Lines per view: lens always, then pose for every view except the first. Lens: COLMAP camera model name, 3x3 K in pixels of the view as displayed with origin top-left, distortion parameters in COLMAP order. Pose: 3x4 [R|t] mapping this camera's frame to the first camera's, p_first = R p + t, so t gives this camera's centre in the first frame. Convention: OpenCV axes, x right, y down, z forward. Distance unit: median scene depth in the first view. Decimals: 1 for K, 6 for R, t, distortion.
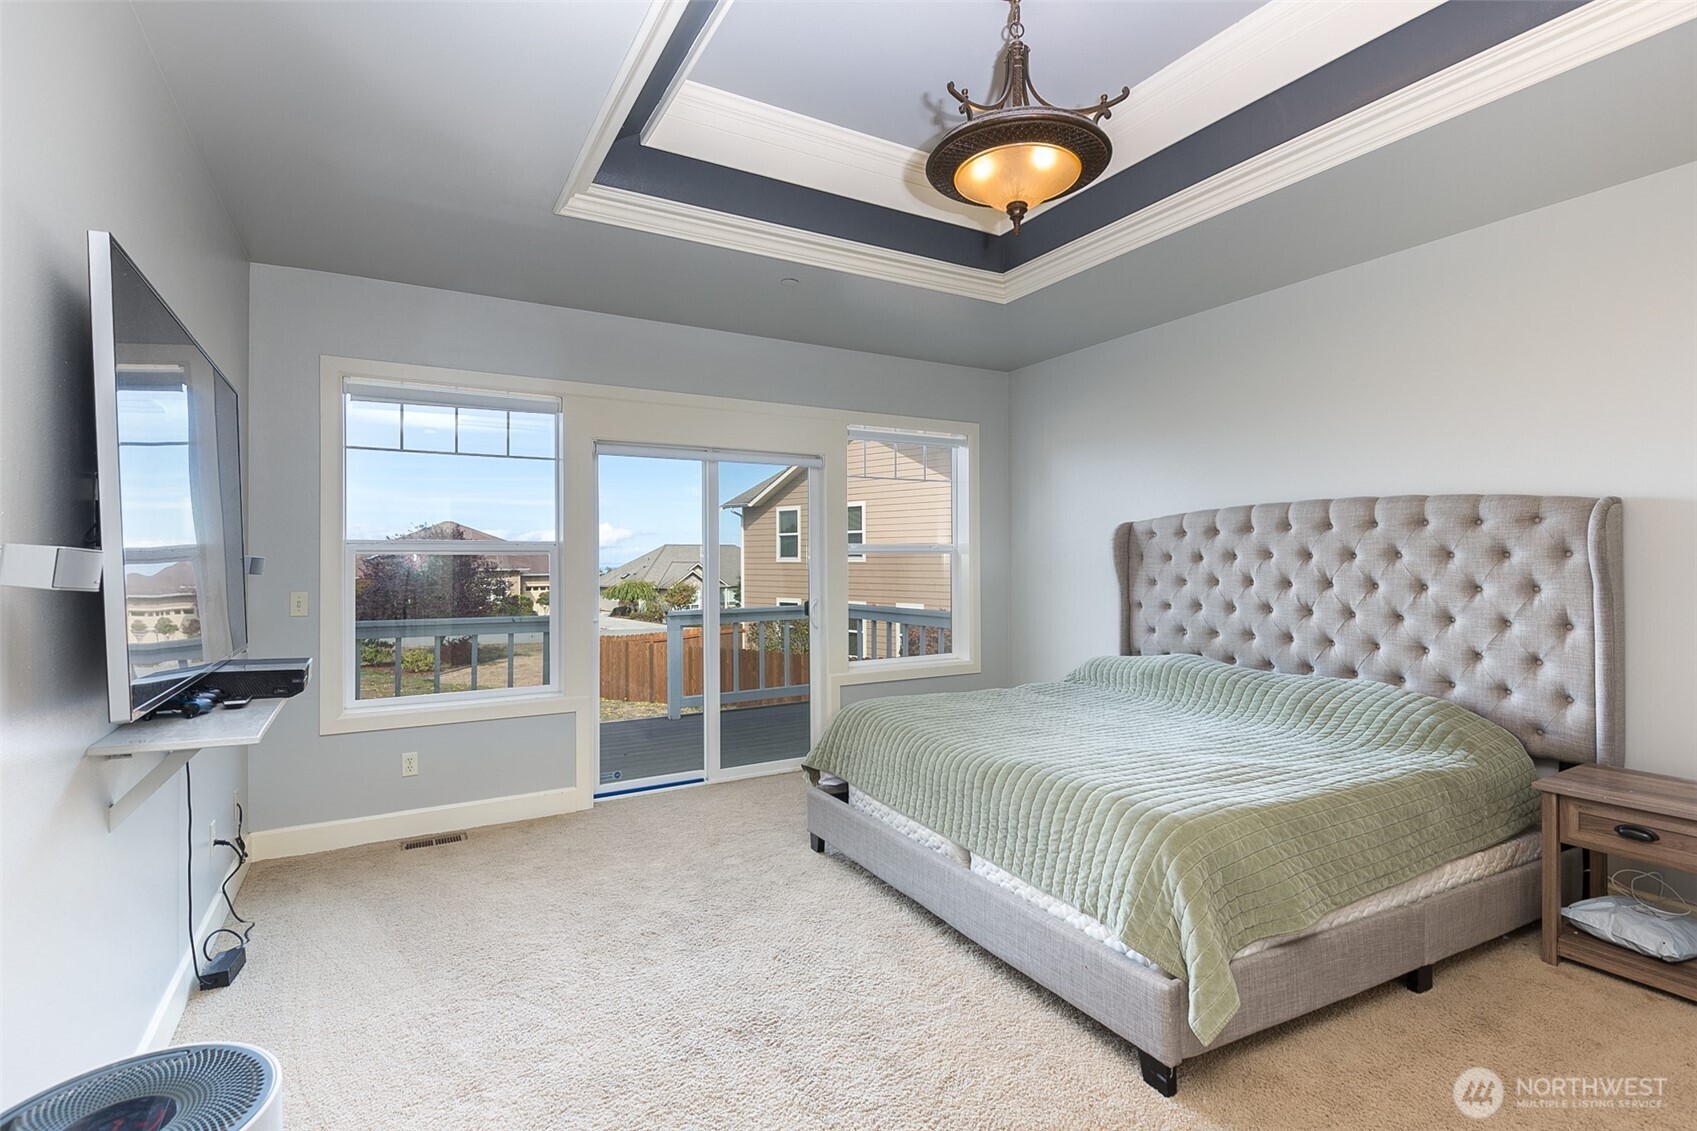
lens RADIAL K [[795.1, 0, 848.5], [0, 795.1, 565.5], [0, 0, 1]] dist [0.000888, -0.000070]
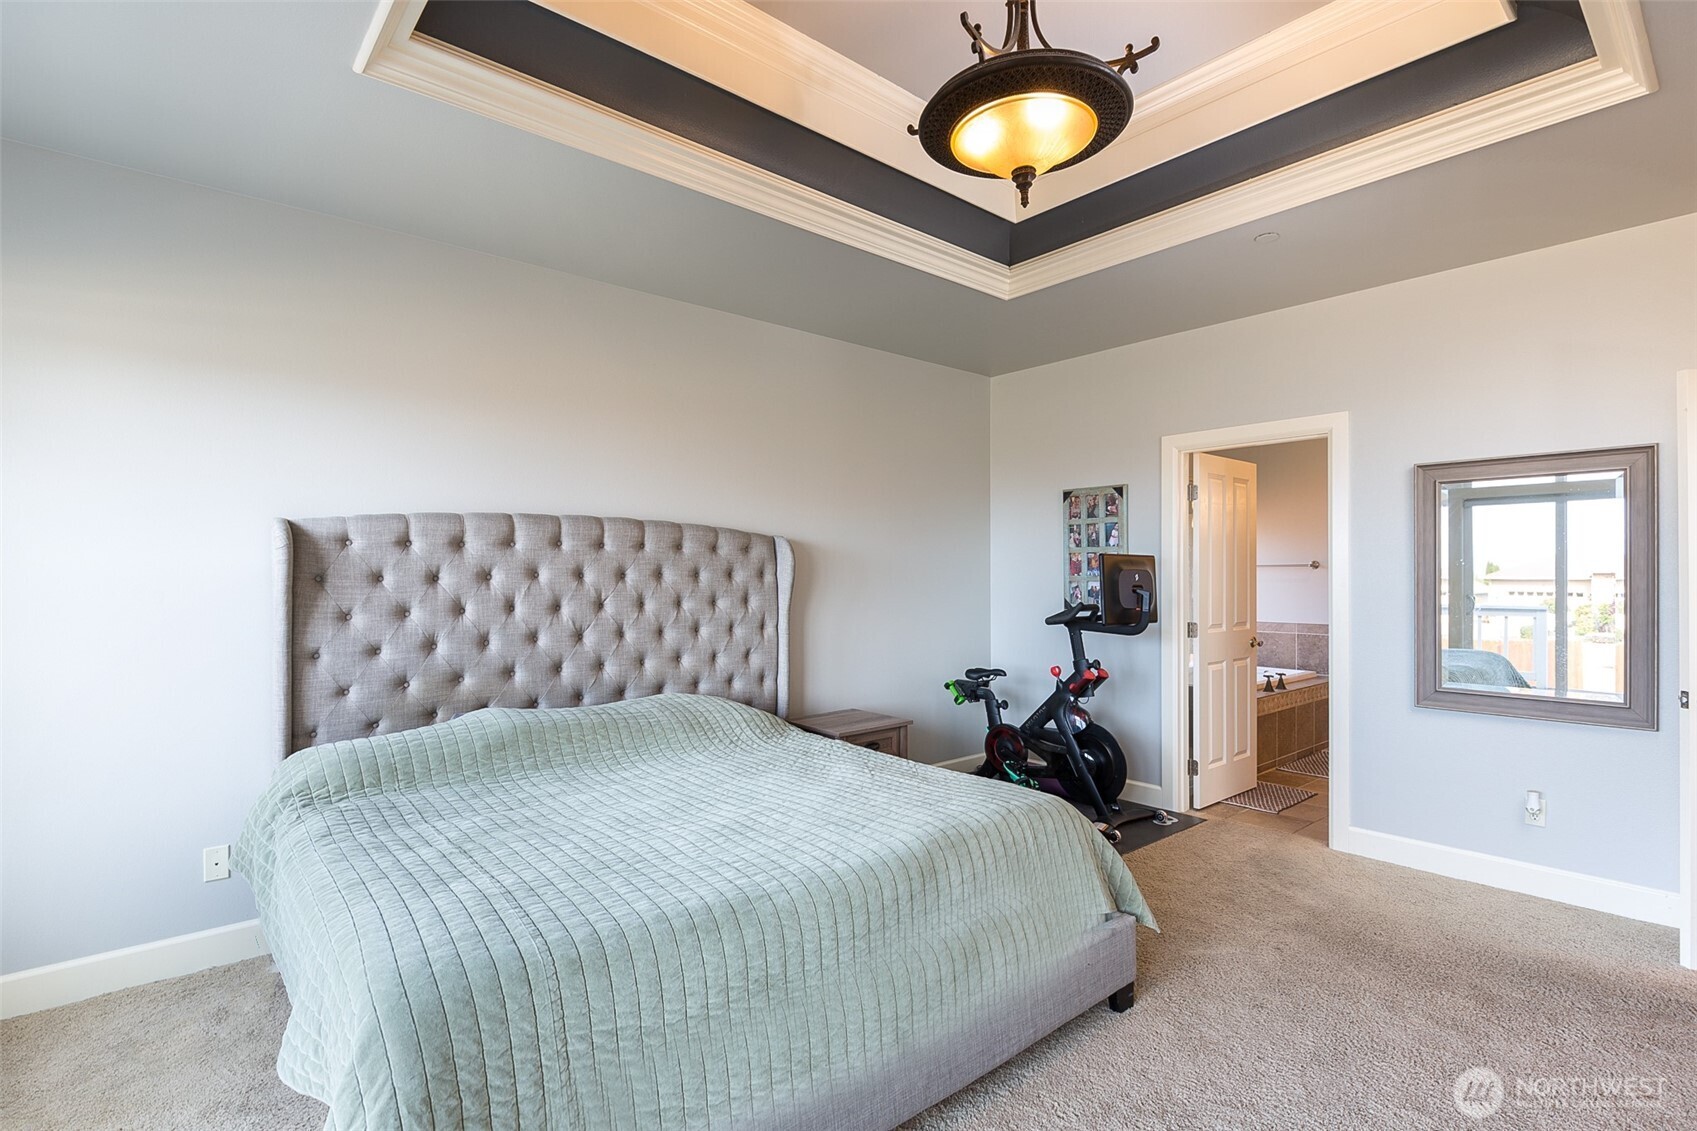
lens RADIAL K [[795.1, 0, 848.5], [0, 795.1, 565.5], [0, 0, 1]] dist [0.000888, -0.000070]
pose [[-0.197633, 0.022044, 0.980028, -0.359720], [0.017888, 0.999662, -0.018878, -0.000941], [-0.980113, 0.013800, -0.197961, 0.804558]]
